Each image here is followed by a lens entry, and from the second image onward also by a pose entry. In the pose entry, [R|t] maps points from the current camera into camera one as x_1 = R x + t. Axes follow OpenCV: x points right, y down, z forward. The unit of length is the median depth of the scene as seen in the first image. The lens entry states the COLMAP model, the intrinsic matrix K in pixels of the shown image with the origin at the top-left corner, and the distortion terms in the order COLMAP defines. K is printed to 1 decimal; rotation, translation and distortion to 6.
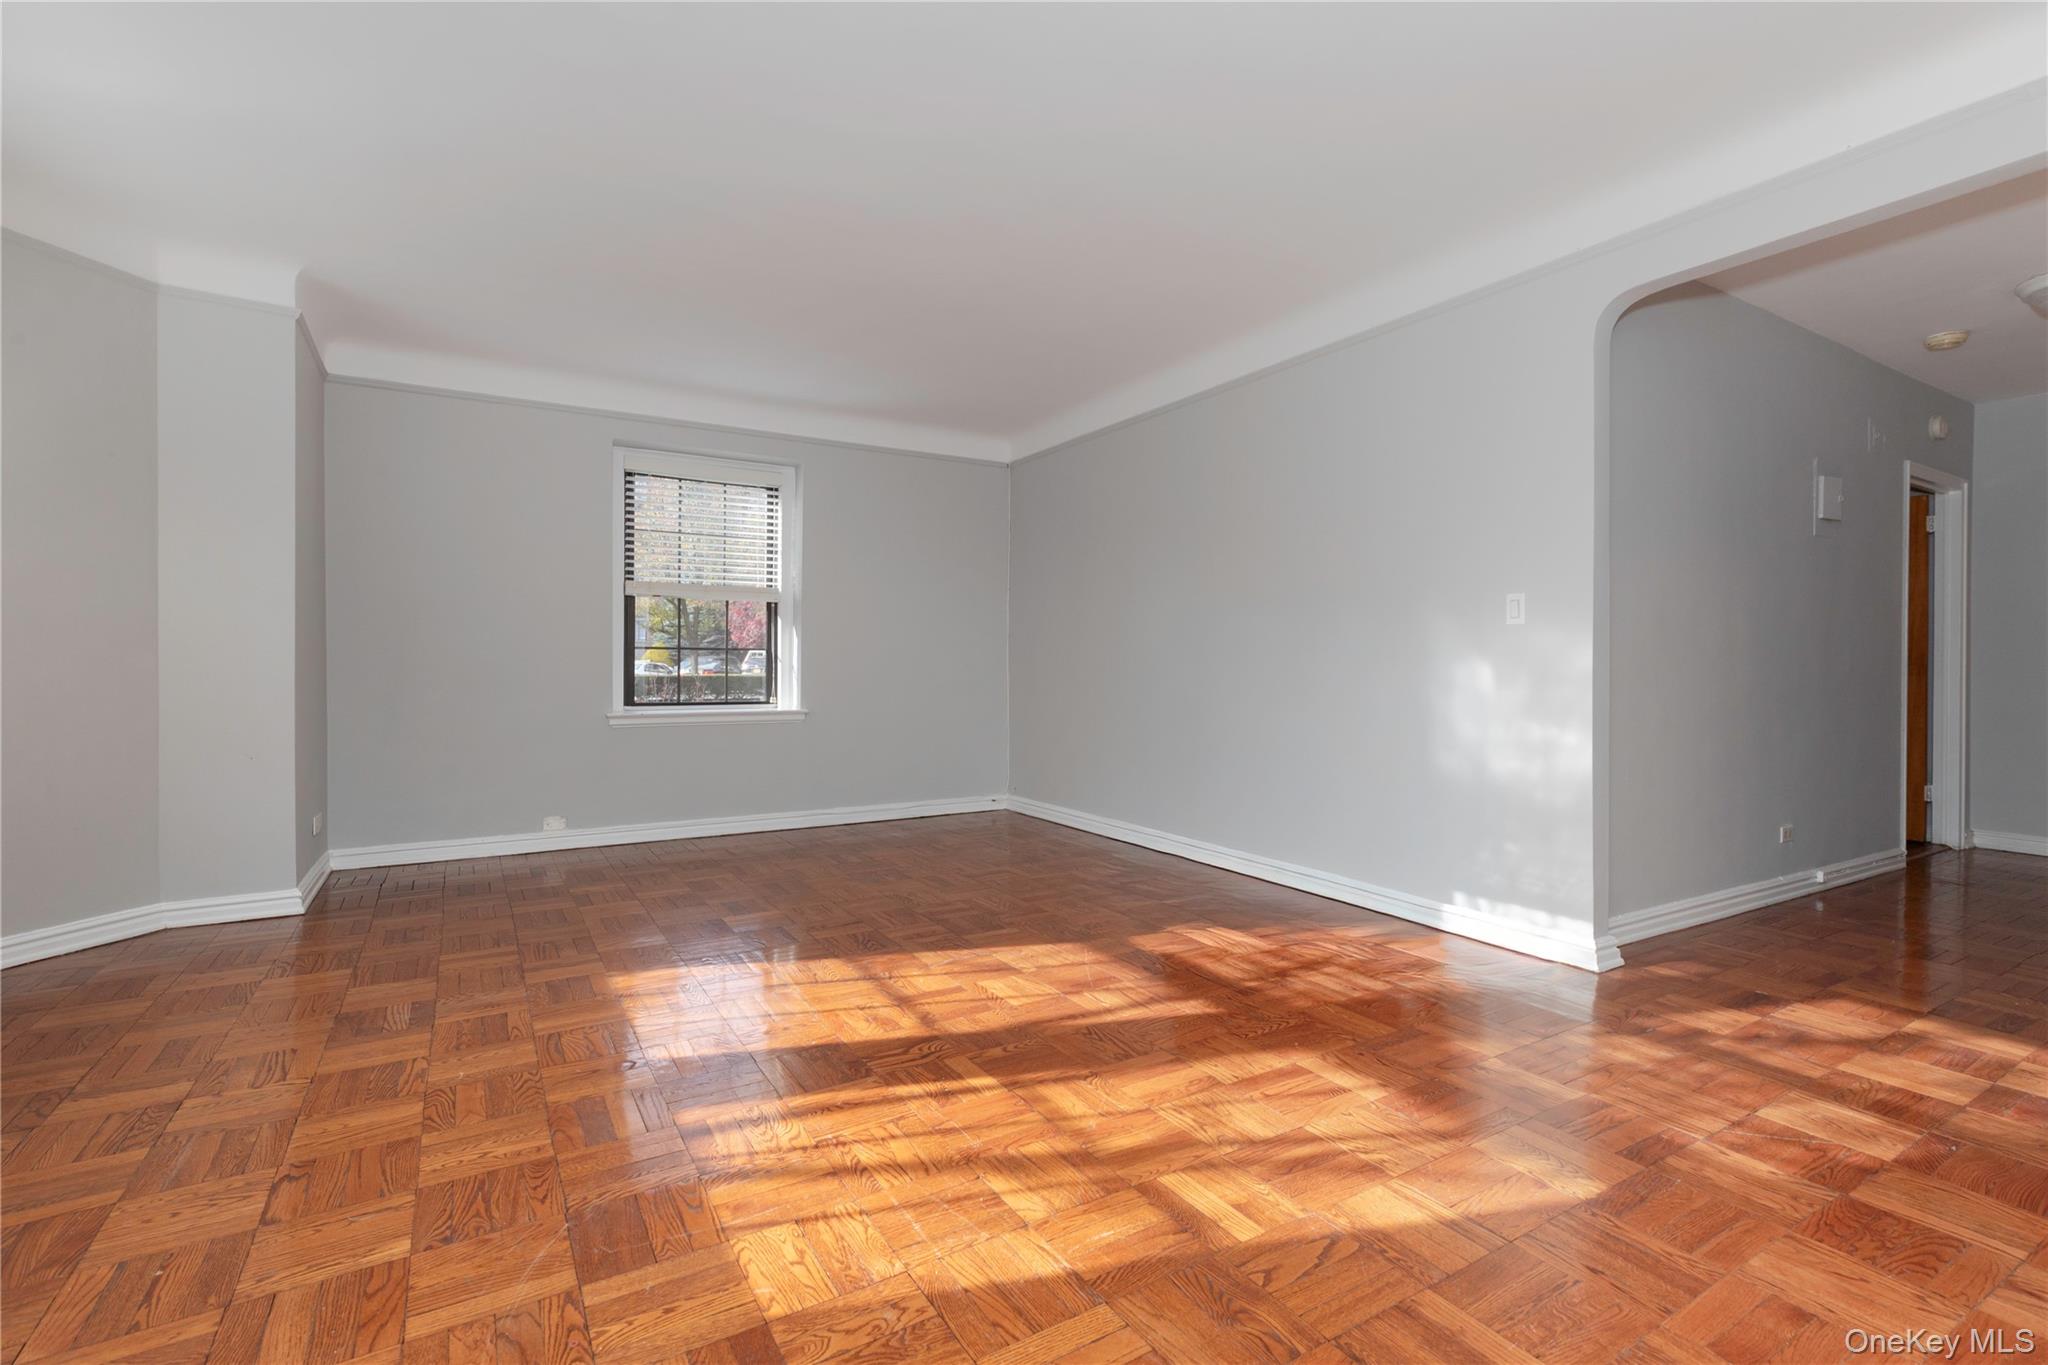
lens RADIAL K [[938.6, 0, 999.5], [0, 938.6, 657.5], [0, 0, 1]] dist [0.007563, -0.000170]
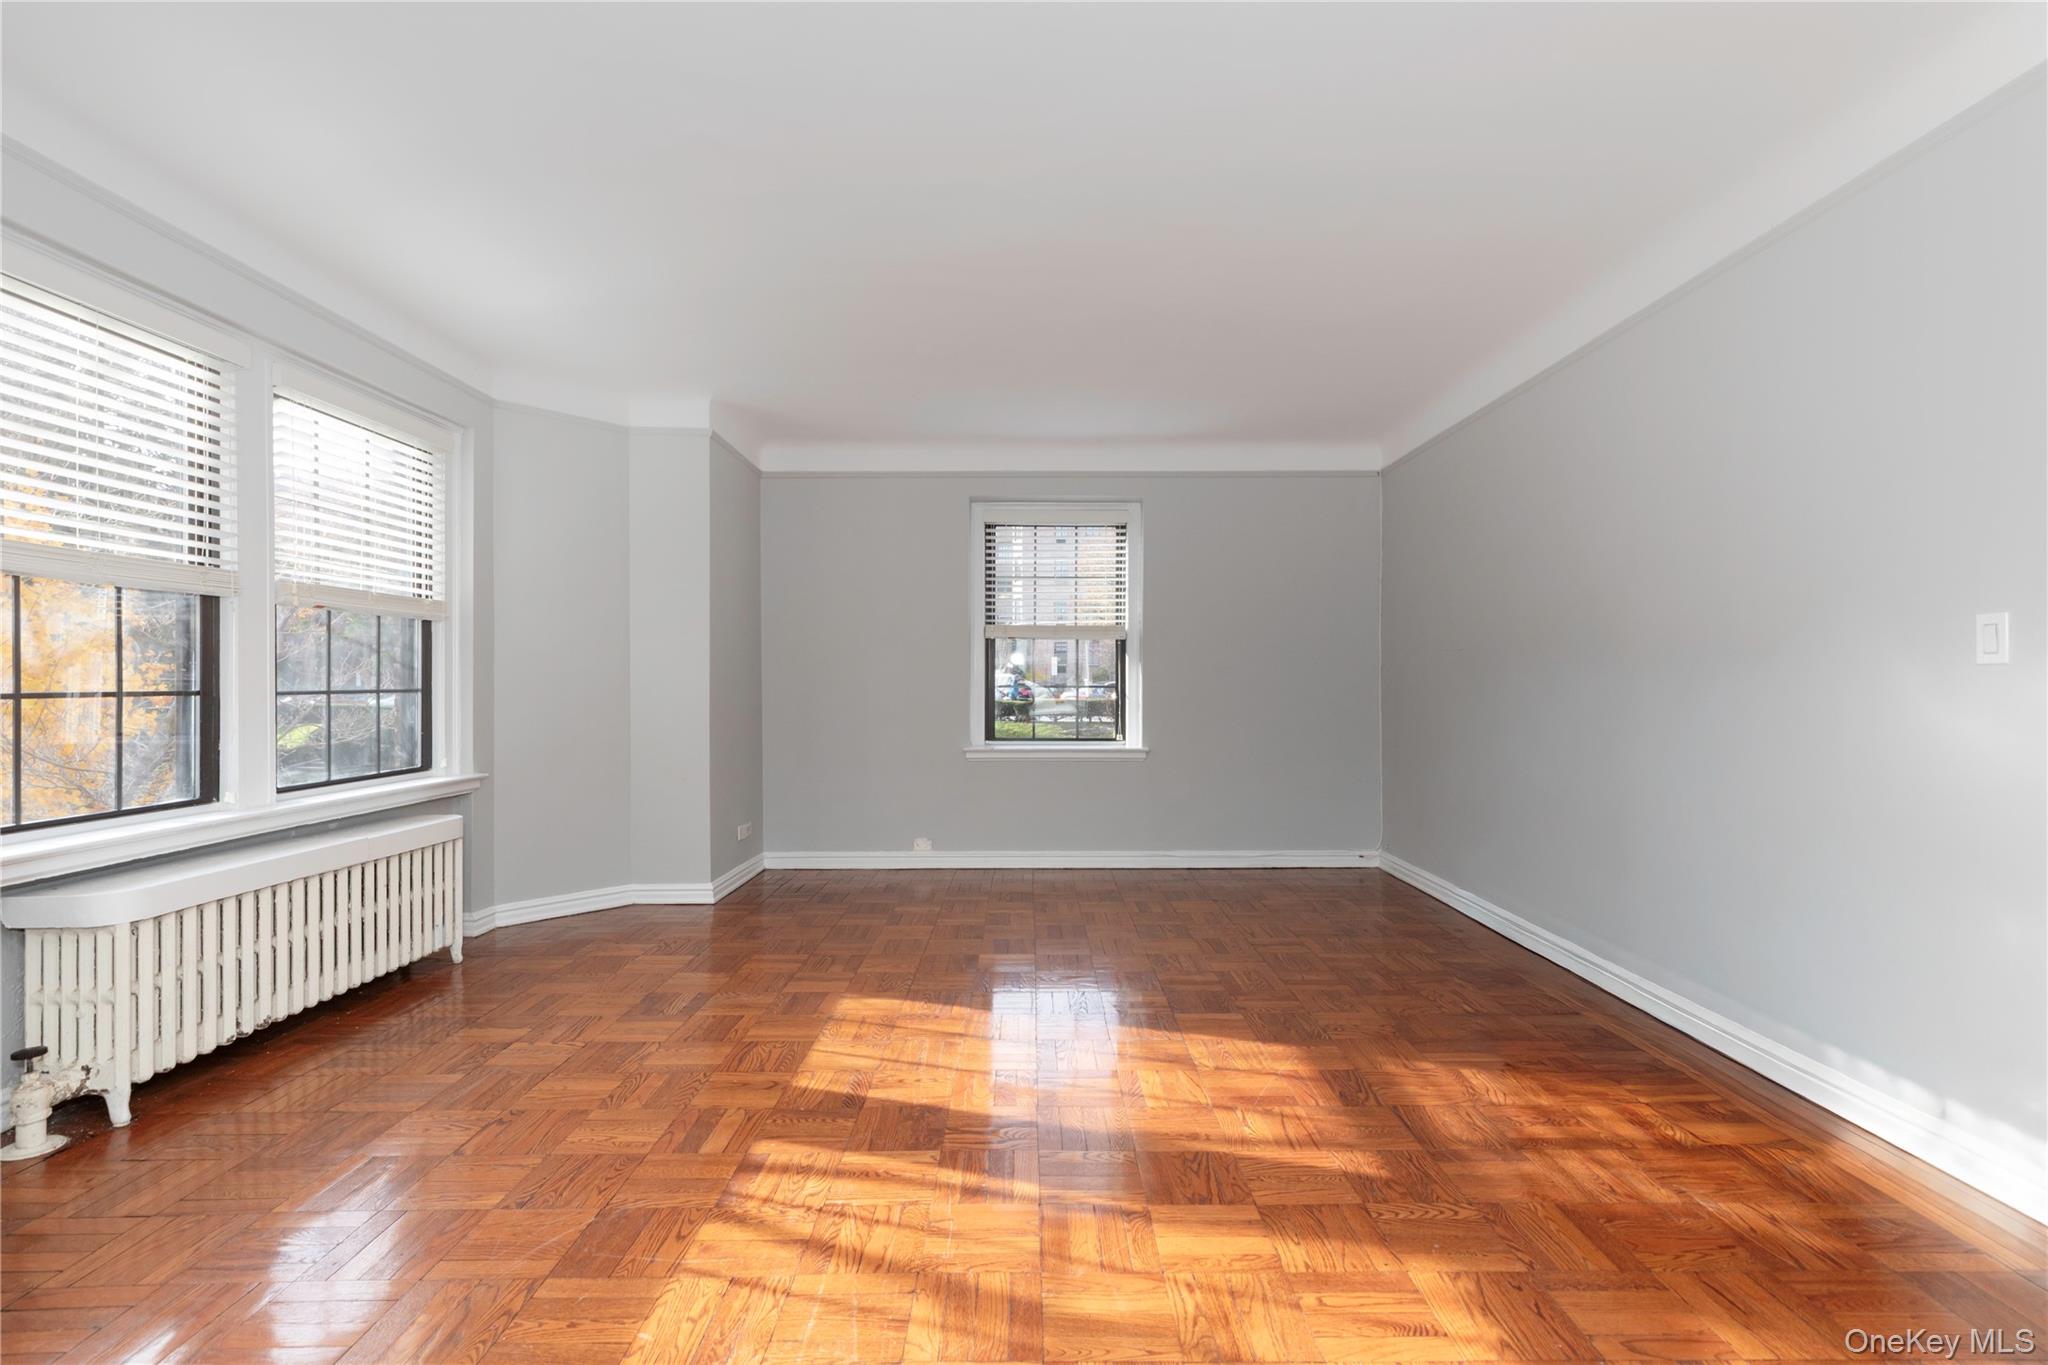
lens RADIAL K [[938.6, 0, 1027.3], [0, 938.6, 684.3], [0, 0, 1]] dist [0.007563, -0.000170]
pose [[0.857384, -0.005888, -0.514643, 0.338137], [0.010707, 0.999922, 0.006397, -0.034144], [0.514565, -0.010995, 0.857381, 0.160197]]
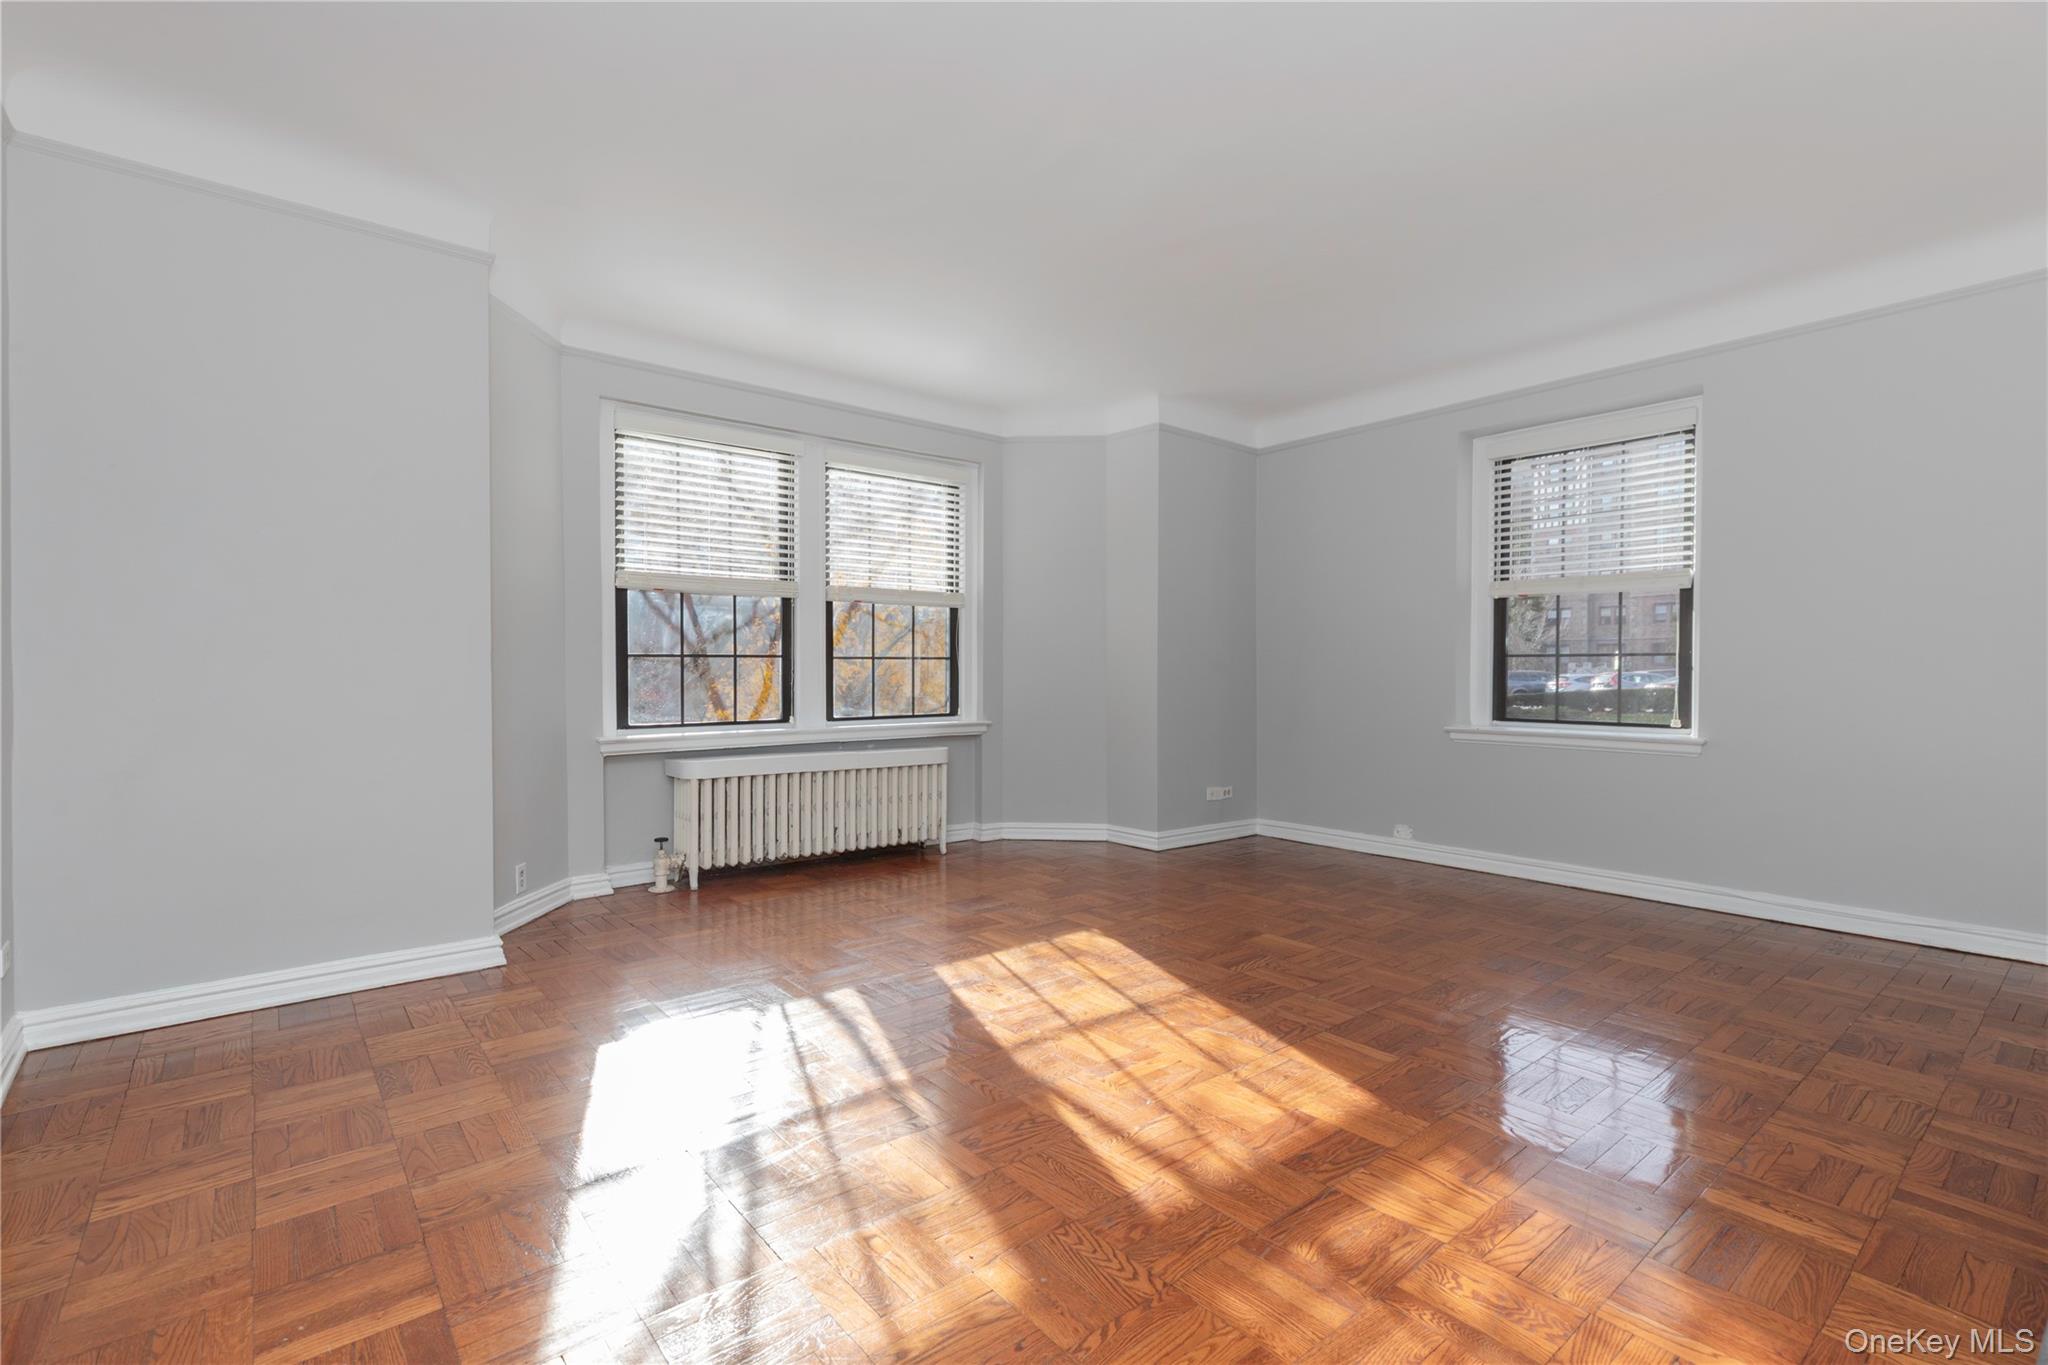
lens RADIAL K [[938.6, 0, 1026.8], [0, 938.6, 677.2], [0, 0, 1]] dist [0.007563, -0.000170]
pose [[0.134242, -0.002526, -0.990945, 0.745588], [0.008606, 0.999962, -0.001383, 0.012073], [0.990911, -0.008343, 0.134259, 0.729924]]
